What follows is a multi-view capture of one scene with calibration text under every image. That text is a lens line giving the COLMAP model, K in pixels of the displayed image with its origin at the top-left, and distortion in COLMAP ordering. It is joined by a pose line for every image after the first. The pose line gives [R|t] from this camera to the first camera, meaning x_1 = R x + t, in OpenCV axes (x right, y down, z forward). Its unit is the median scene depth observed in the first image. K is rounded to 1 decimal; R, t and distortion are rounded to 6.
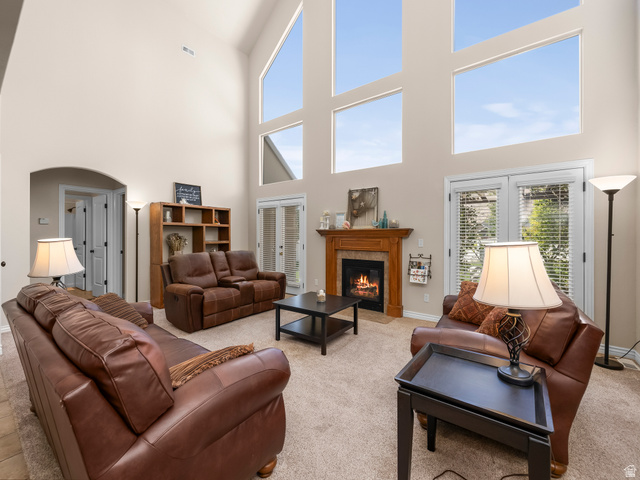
lens RADIAL K [[267.4, 0, 315.4], [0, 267.4, 233.5], [0, 0, 1]] dist [0.003673, 0.000146]
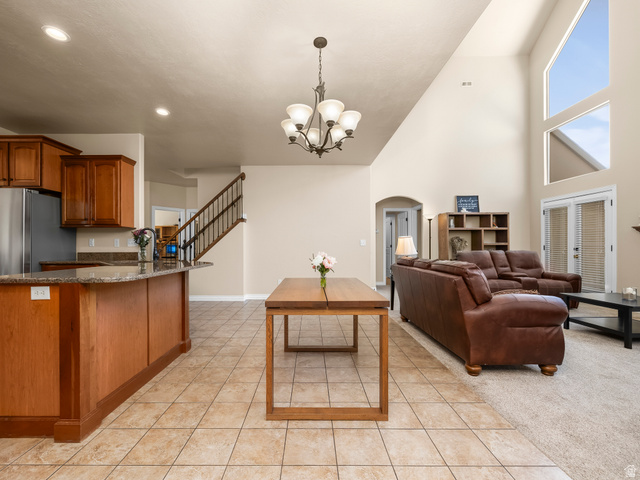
lens RADIAL K [[267.4, 0, 313.4], [0, 267.4, 244.2], [0, 0, 1]] dist [0.003673, 0.000146]
pose [[0.602863, -0.006188, -0.797821, 0.068162], [0.008510, 0.999963, -0.001325, 0.031507], [0.797800, -0.005991, 0.602893, -0.289236]]
